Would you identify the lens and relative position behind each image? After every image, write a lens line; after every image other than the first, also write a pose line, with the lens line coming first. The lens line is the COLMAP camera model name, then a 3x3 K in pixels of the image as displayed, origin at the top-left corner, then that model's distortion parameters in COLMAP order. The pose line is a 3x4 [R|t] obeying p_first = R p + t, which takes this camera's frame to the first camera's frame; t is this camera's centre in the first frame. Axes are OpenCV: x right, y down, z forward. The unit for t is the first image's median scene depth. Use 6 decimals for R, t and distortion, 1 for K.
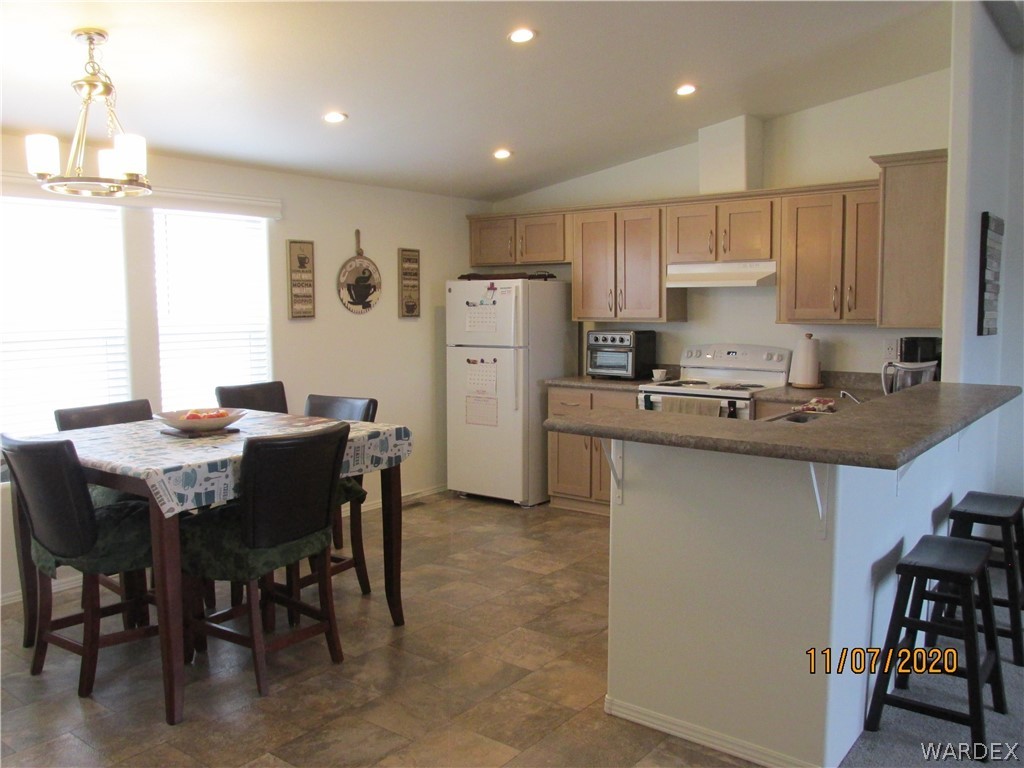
lens RADIAL K [[859.4, 0, 515.8], [0, 859.4, 385.5], [0, 0, 1]] dist [-0.025970, 0.005732]
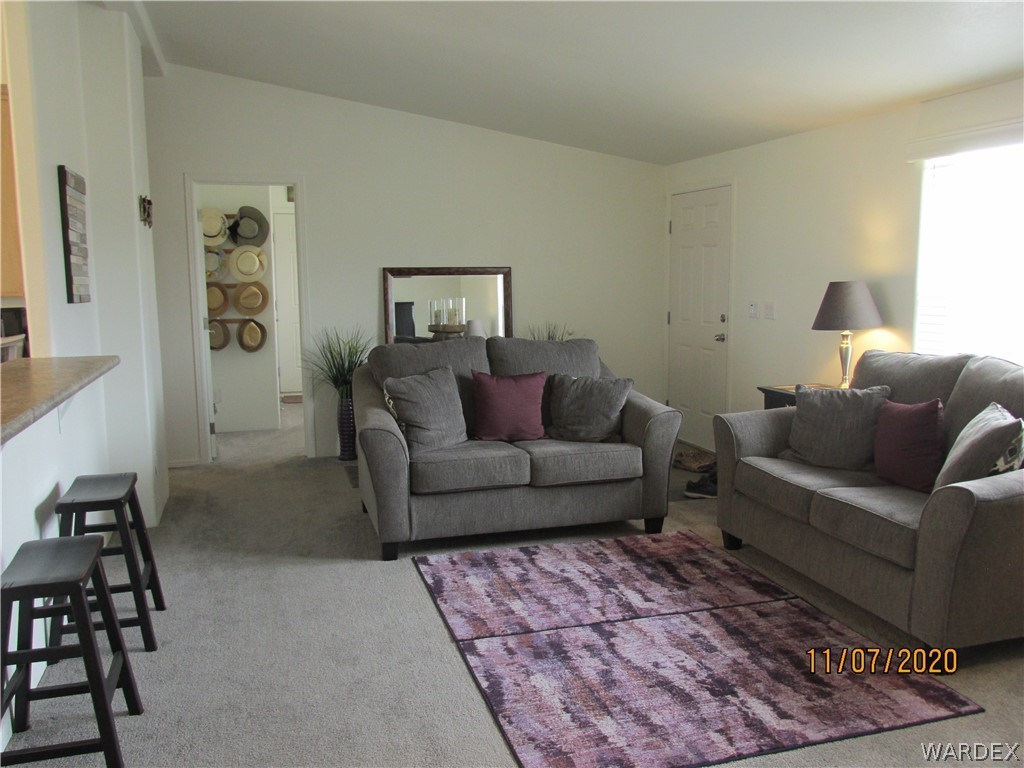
lens RADIAL K [[859.4, 0, 515.8], [0, 859.4, 385.5], [0, 0, 1]] dist [-0.025970, 0.005732]
pose [[0.571498, -0.106075, 0.813718, 0.070559], [0.075703, 0.994197, 0.076434, -0.005434], [-0.817104, 0.017919, 0.576212, 0.096562]]
